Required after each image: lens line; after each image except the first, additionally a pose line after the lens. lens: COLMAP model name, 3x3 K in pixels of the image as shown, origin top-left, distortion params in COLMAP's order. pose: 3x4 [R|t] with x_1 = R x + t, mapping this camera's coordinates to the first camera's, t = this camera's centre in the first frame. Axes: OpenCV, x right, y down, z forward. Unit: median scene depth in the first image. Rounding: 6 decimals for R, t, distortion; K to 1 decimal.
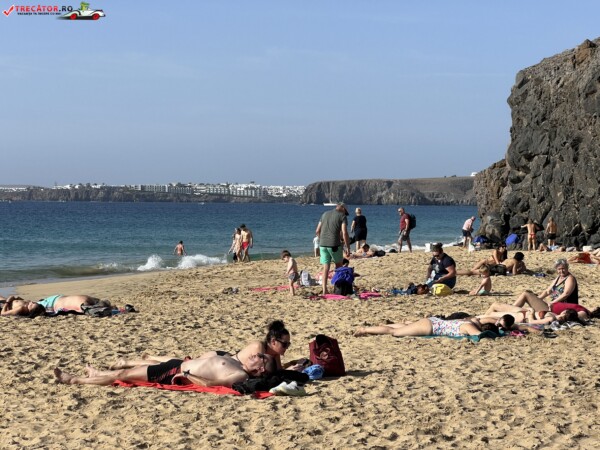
lens RADIAL K [[1349.2, 0, 302.0], [0, 1349.2, 192.7], [0, 0, 1]] dist [0.016550, 2.873439]
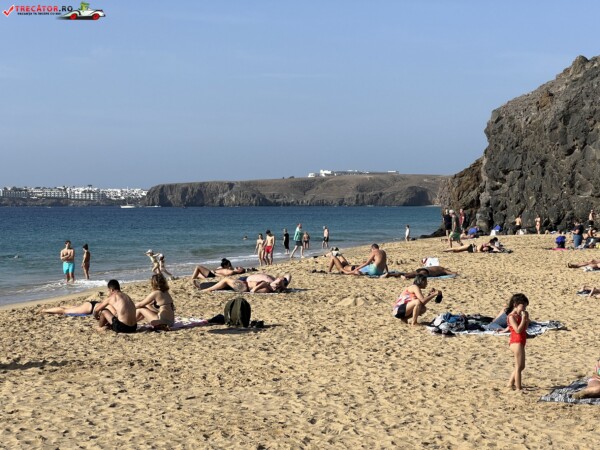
lens RADIAL K [[1349.5, 0, 310.8], [0, 1349.5, 223.8], [0, 0, 1]] dist [0.009060, 3.694514]
pose [[0.991131, -0.014496, 0.132095, -0.219292], [0.011598, 0.999675, 0.022685, -0.006202], [-0.132381, -0.020952, 0.990977, -0.378418]]
